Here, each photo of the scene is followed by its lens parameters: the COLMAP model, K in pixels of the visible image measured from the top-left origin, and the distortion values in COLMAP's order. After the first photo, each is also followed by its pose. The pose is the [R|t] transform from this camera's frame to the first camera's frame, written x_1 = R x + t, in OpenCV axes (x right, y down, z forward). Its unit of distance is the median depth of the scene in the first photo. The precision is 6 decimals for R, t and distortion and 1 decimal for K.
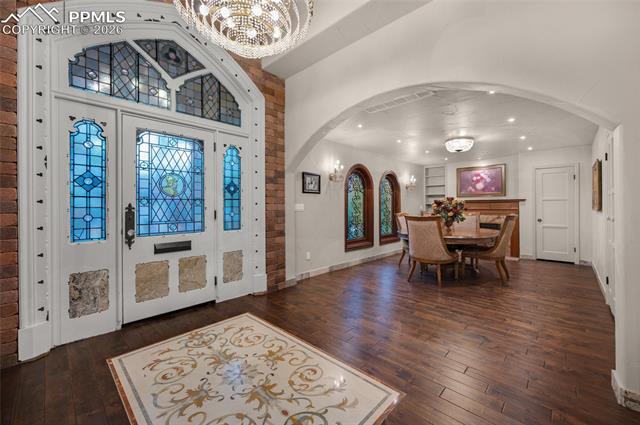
lens RADIAL K [[259.2, 0, 319.9], [0, 259.2, 208.5], [0, 0, 1]] dist [-0.000821, -0.000166]
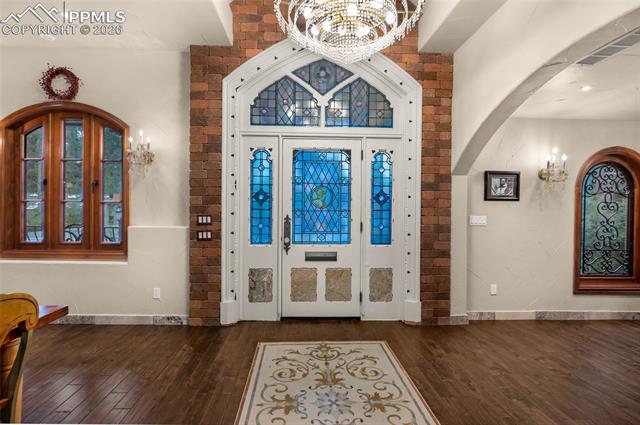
lens RADIAL K [[303.1, 0, 316.9], [0, 303.1, 210.0], [0, 0, 1]] dist [0.000274, -0.000586]
pose [[0.719271, 0.020862, -0.694416, 0.269643], [-0.016976, 0.999778, 0.012452, -0.053369], [0.694522, 0.002832, 0.719466, 0.104043]]
